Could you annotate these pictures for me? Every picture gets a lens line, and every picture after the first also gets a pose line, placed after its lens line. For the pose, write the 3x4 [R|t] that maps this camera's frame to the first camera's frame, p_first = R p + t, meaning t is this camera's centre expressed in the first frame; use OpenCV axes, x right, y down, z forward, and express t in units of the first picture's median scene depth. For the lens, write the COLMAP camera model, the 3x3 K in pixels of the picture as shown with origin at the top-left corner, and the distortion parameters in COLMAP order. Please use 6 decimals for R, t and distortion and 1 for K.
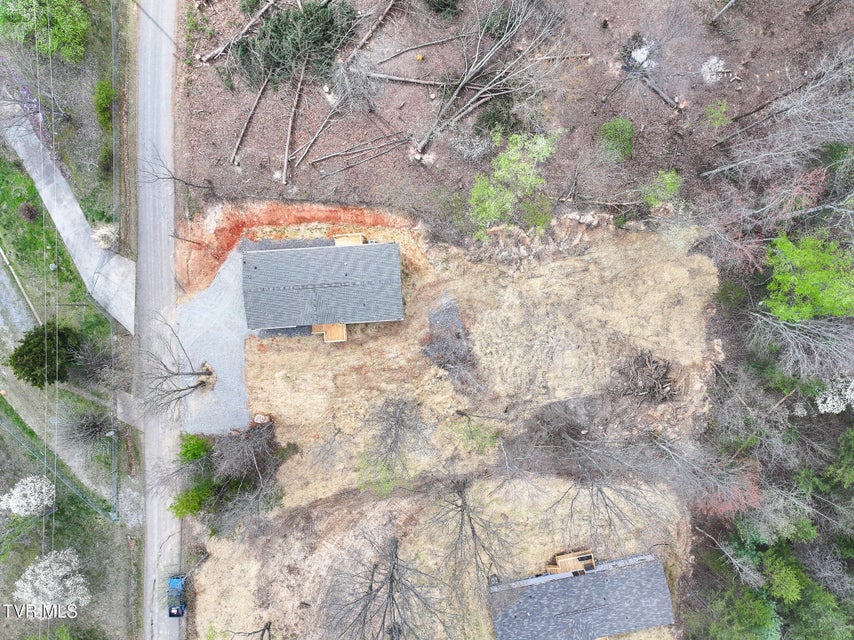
lens RADIAL K [[602.7, 0, 424.4], [0, 602.7, 320.5], [0, 0, 1]] dist [0.007356, 0.009913]
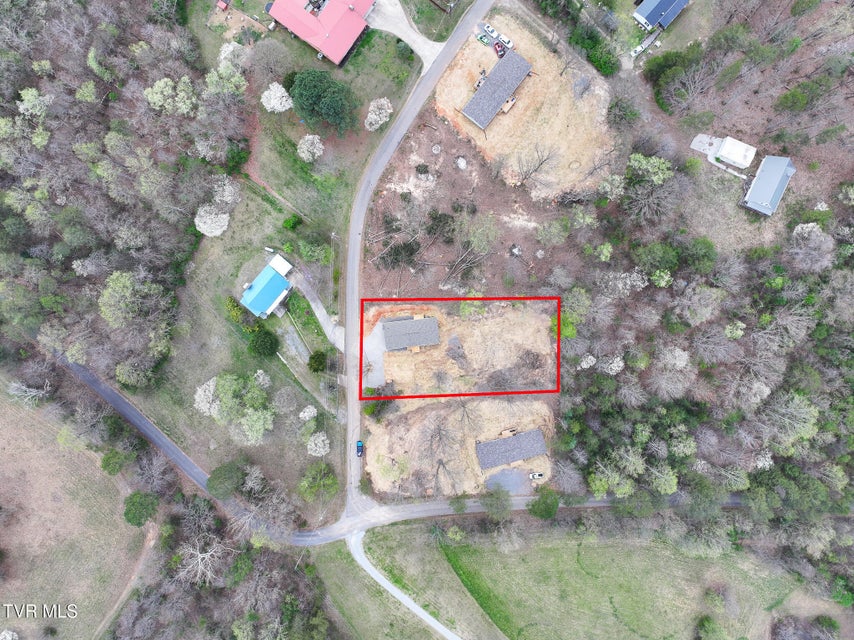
lens RADIAL K [[602.7, 0, 429.1], [0, 602.7, 320.2], [0, 0, 1]] dist [0.007356, 0.009913]
pose [[0.998692, -0.050638, 0.007123, -0.093639], [0.050627, 0.998716, 0.001615, -0.111710], [-0.007196, -0.001252, 0.999973, -1.758208]]
